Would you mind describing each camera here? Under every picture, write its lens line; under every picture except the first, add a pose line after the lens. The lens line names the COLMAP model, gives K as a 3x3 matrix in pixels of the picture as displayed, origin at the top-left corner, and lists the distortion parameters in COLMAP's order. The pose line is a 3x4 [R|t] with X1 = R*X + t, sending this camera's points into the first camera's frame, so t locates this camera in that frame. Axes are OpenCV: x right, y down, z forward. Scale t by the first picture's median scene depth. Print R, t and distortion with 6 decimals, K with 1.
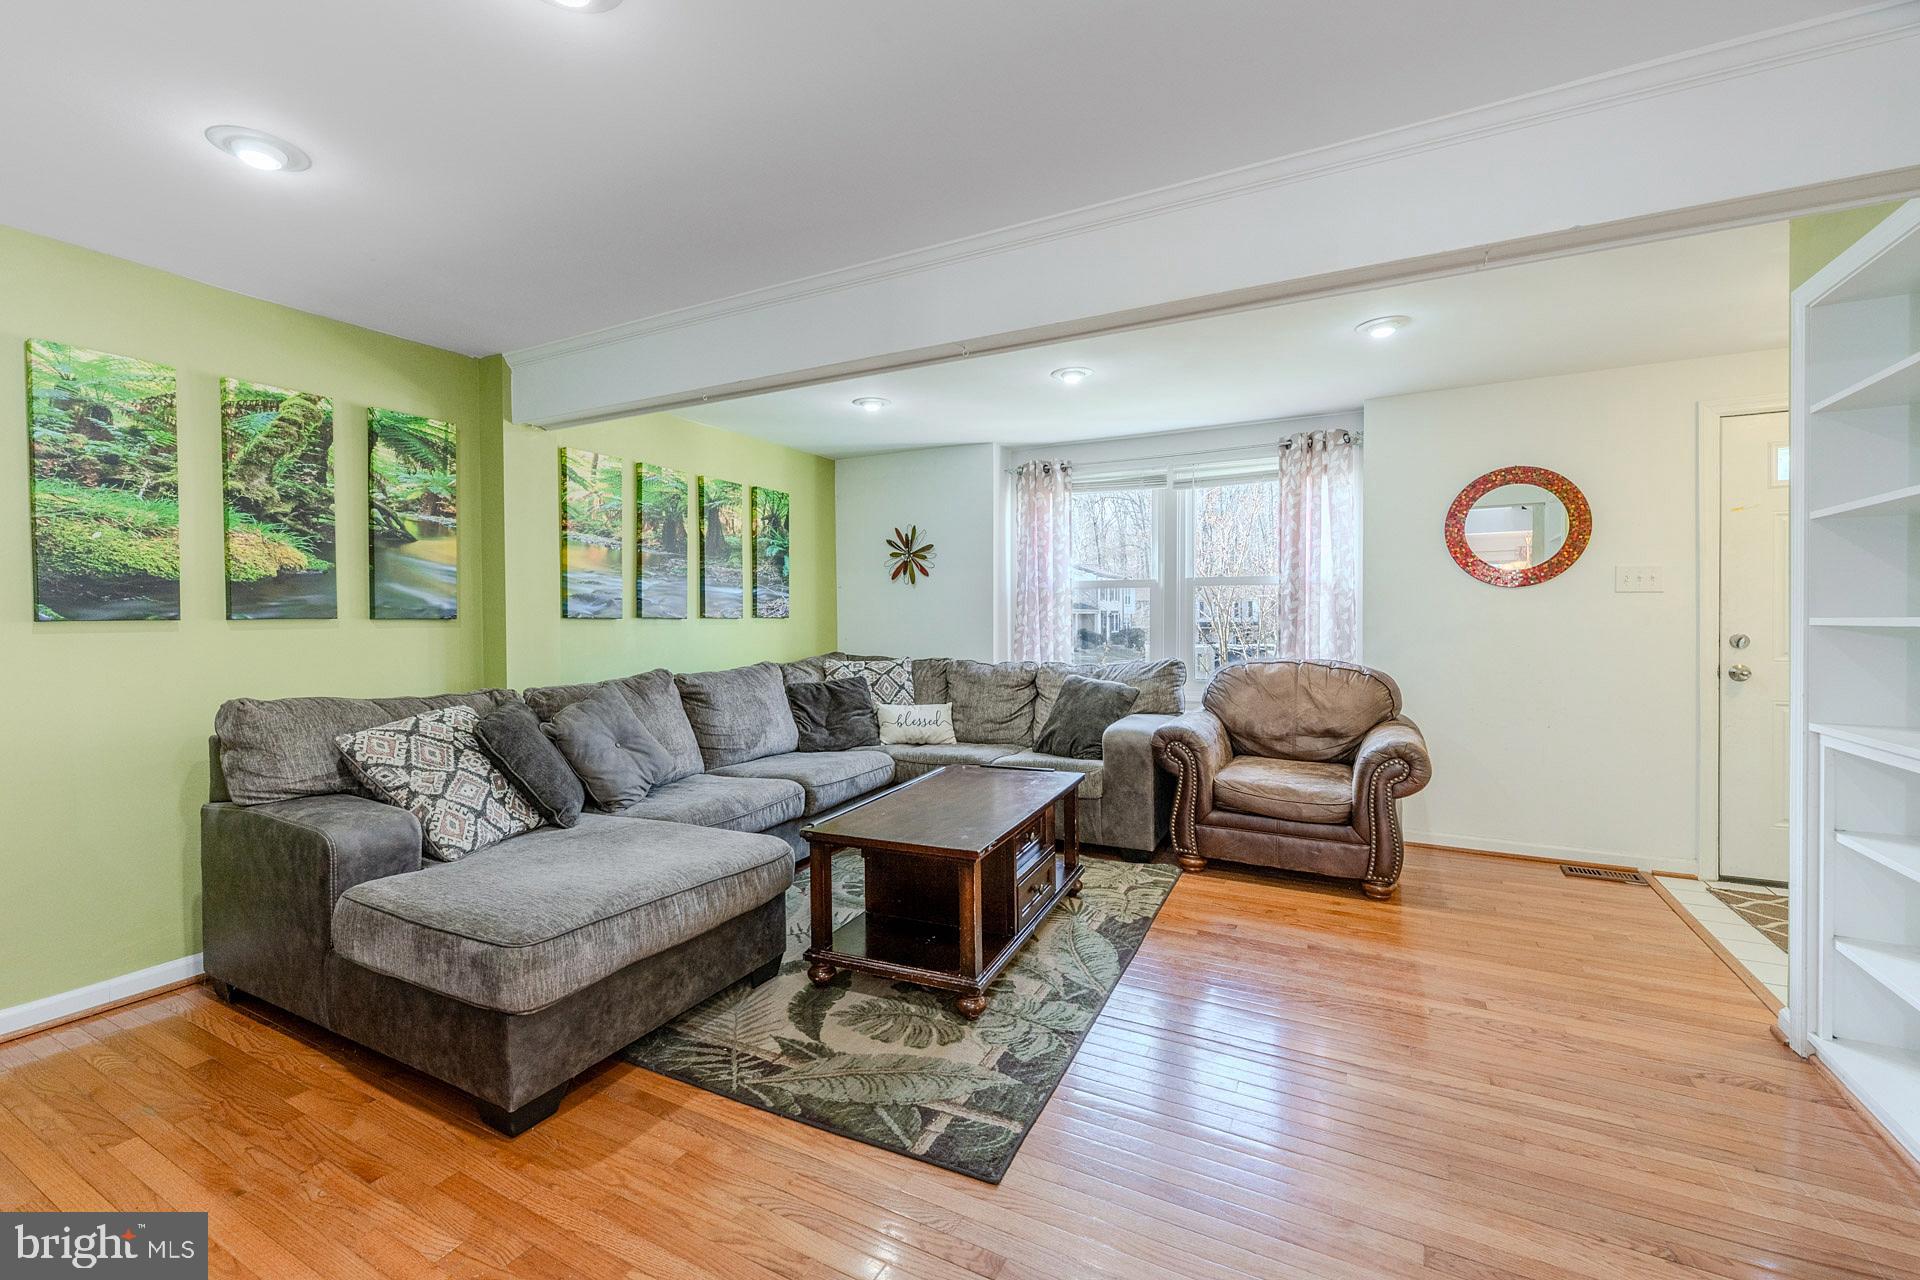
lens RADIAL K [[824.0, 0, 916.9], [0, 824.0, 629.0], [0, 0, 1]] dist [-0.000690, -0.000316]
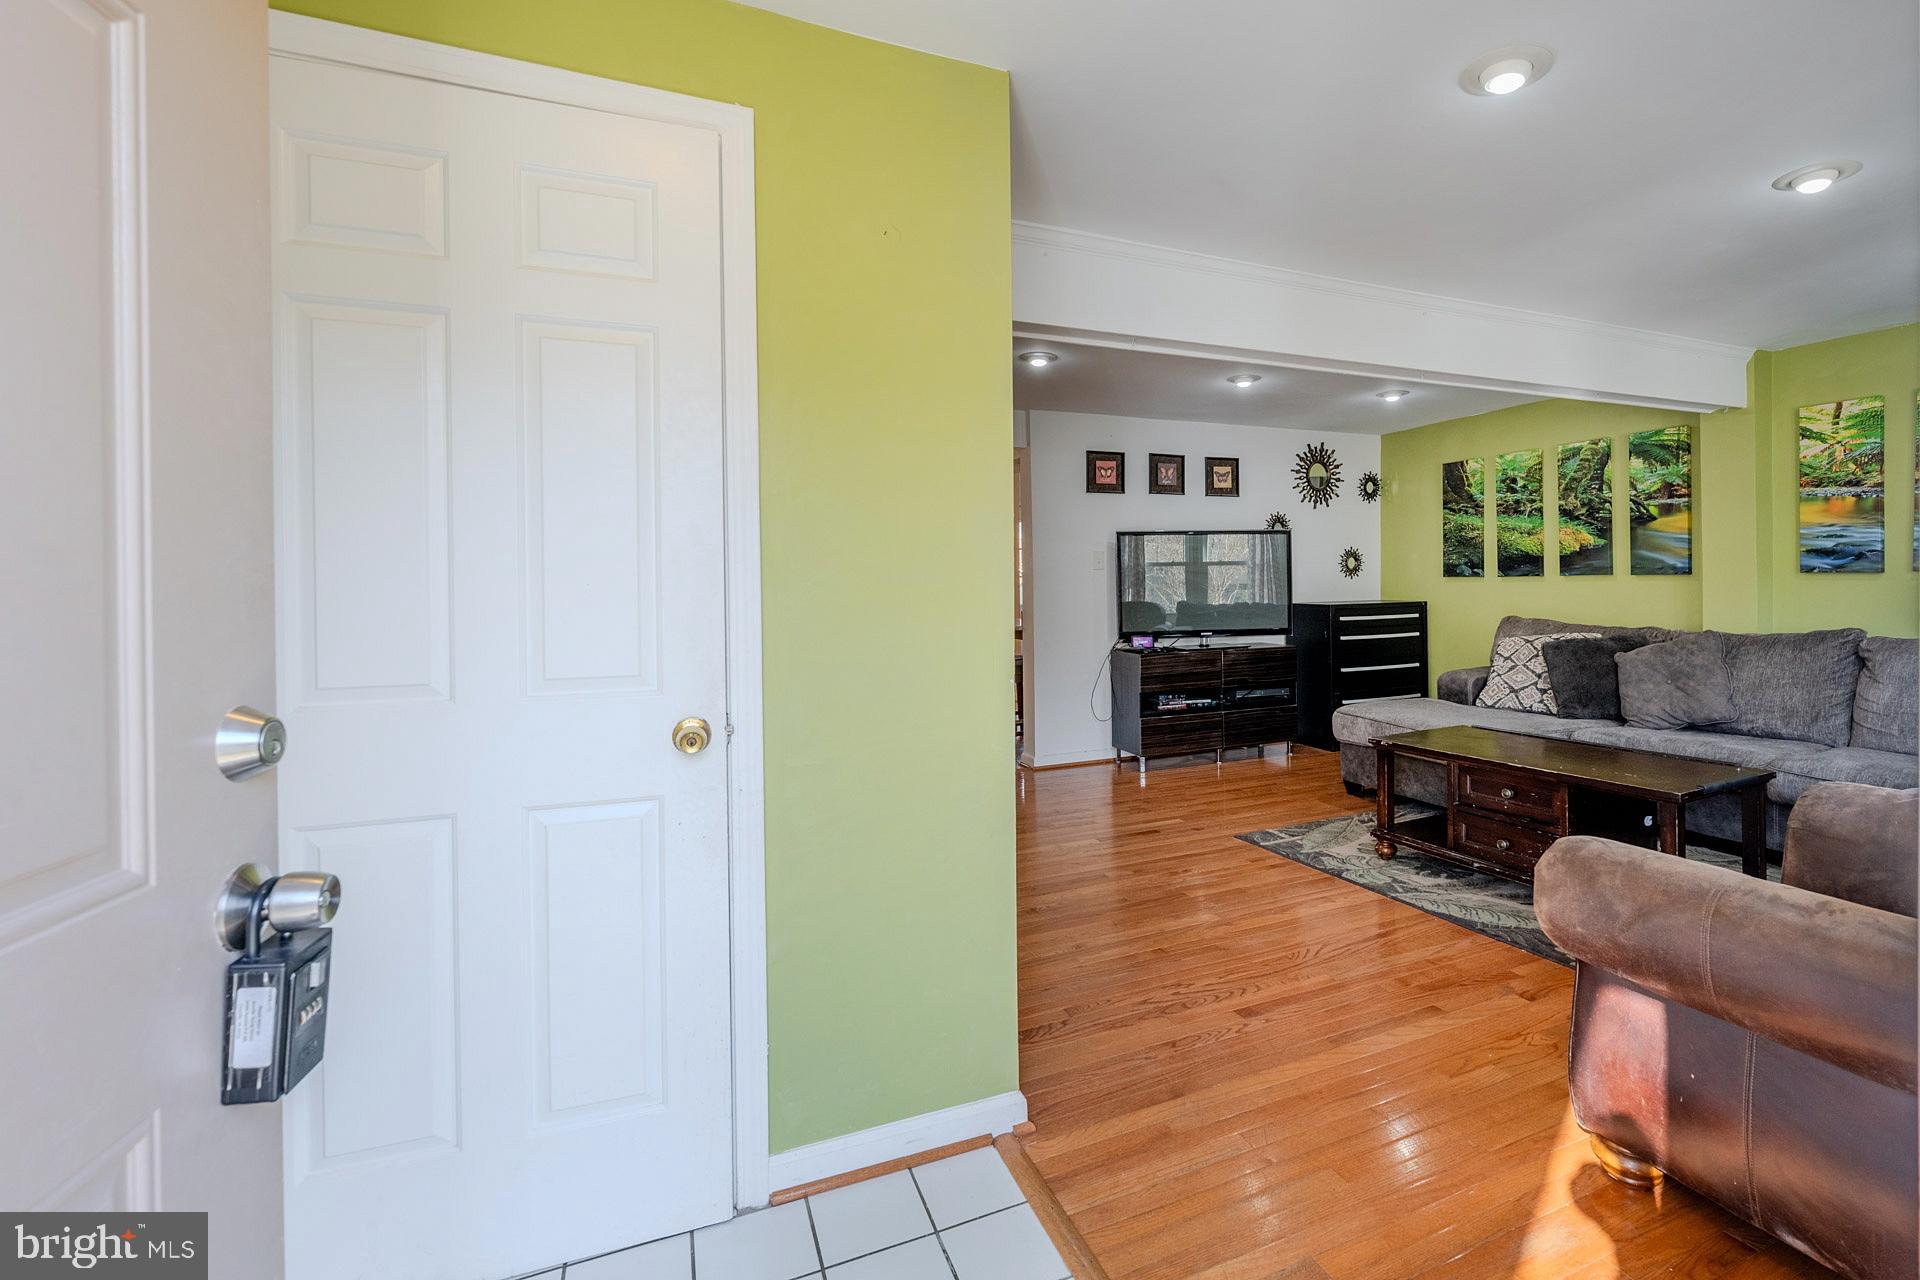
lens RADIAL K [[868.6, 0, 1080.8], [0, 868.6, 590.3], [0, 0, 1]] dist [-0.005054, 0.000265]
pose [[-0.578692, 0.019429, -0.815314, 1.157434], [0.003177, 0.999762, 0.021569, -0.020314], [0.815540, 0.009892, -0.578617, 1.043732]]
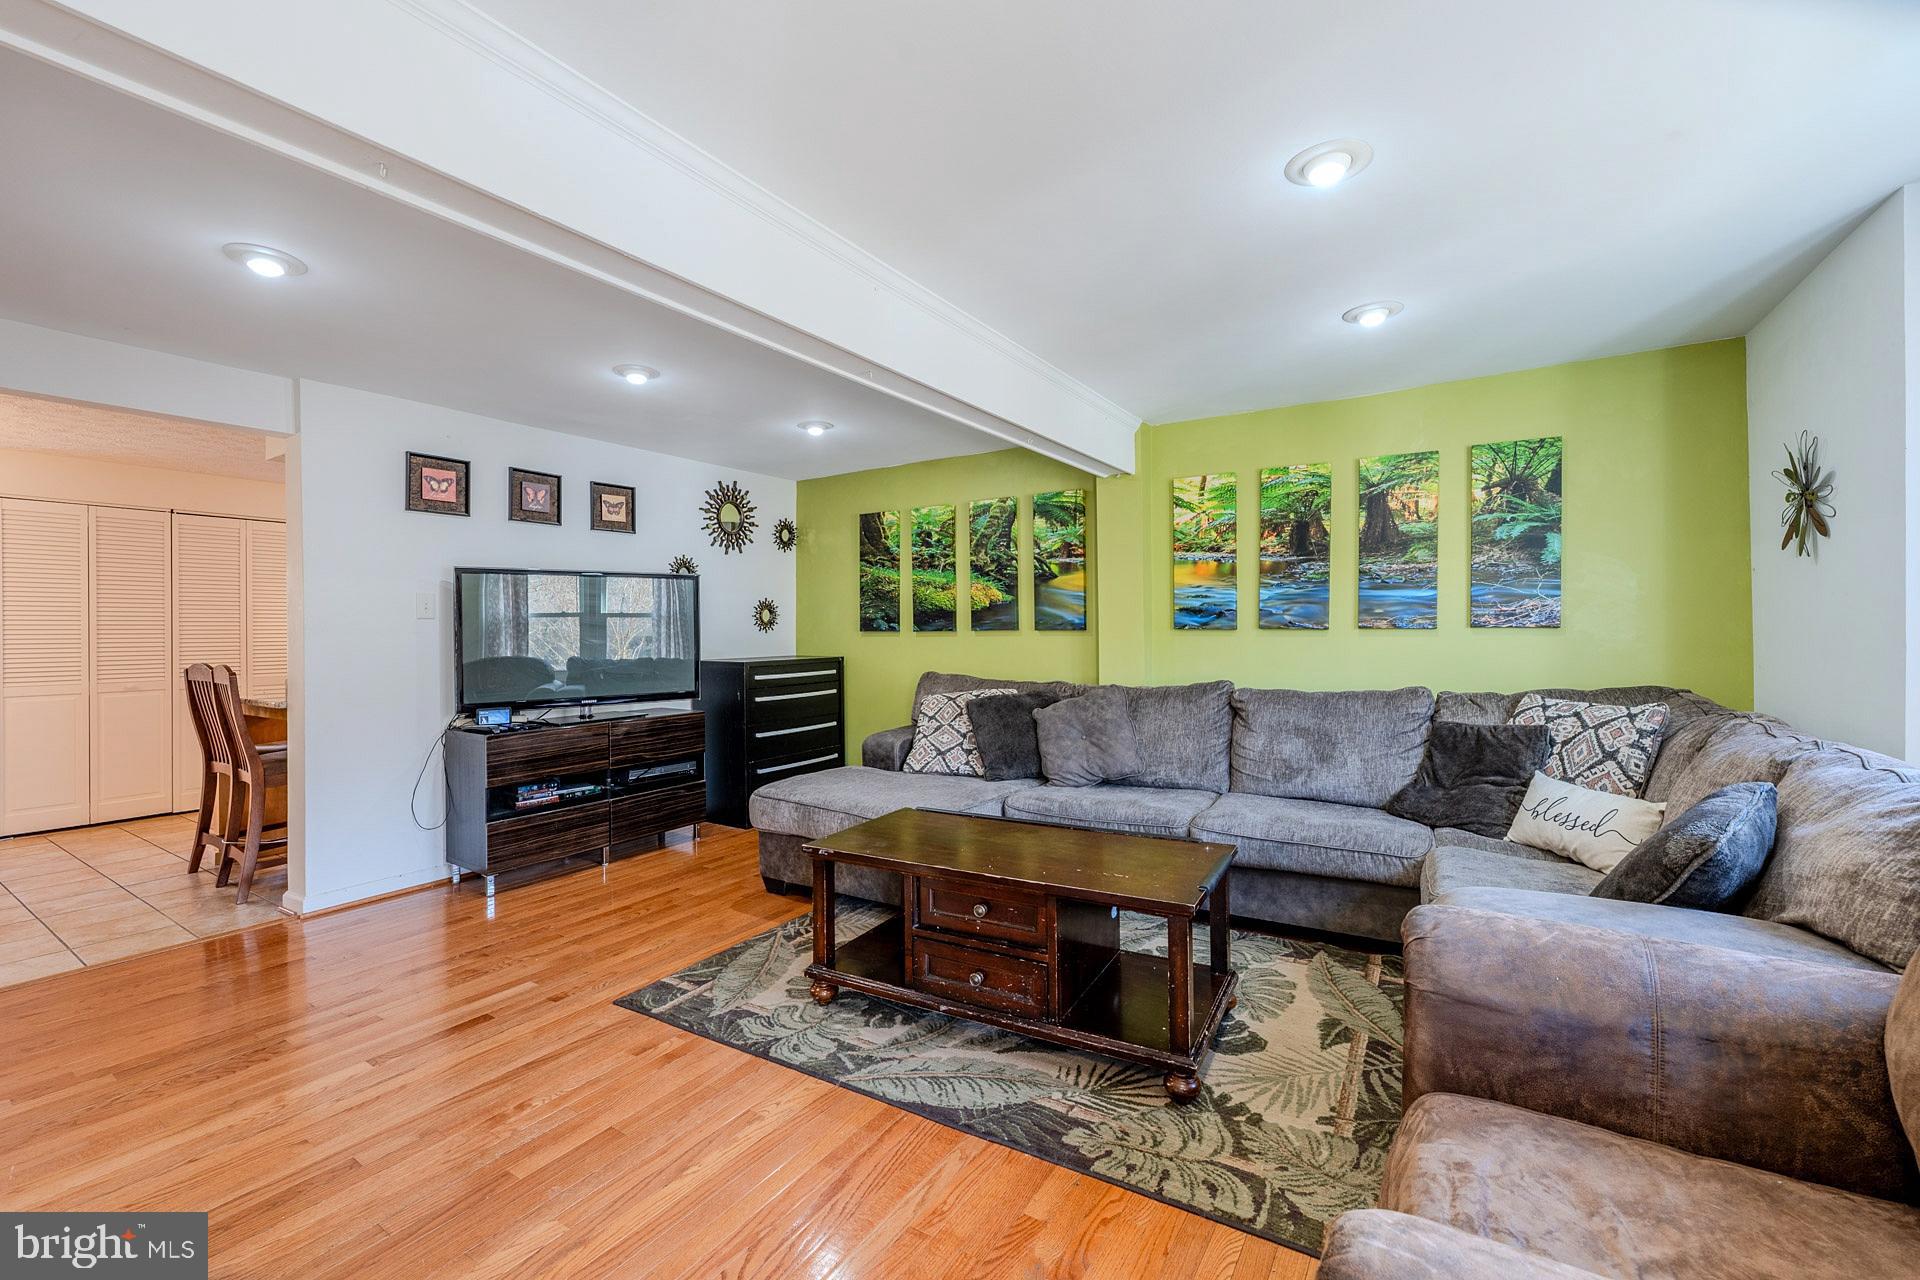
lens RADIAL K [[778.0, 0, 949.6], [0, 778.0, 630.8], [0, 0, 1]] dist [-0.001904, -0.000350]
pose [[-0.070111, 0.004948, -0.997527, 0.779230], [-0.006775, 0.999962, 0.005436, -0.017292], [0.997516, 0.007139, -0.070075, 0.896365]]
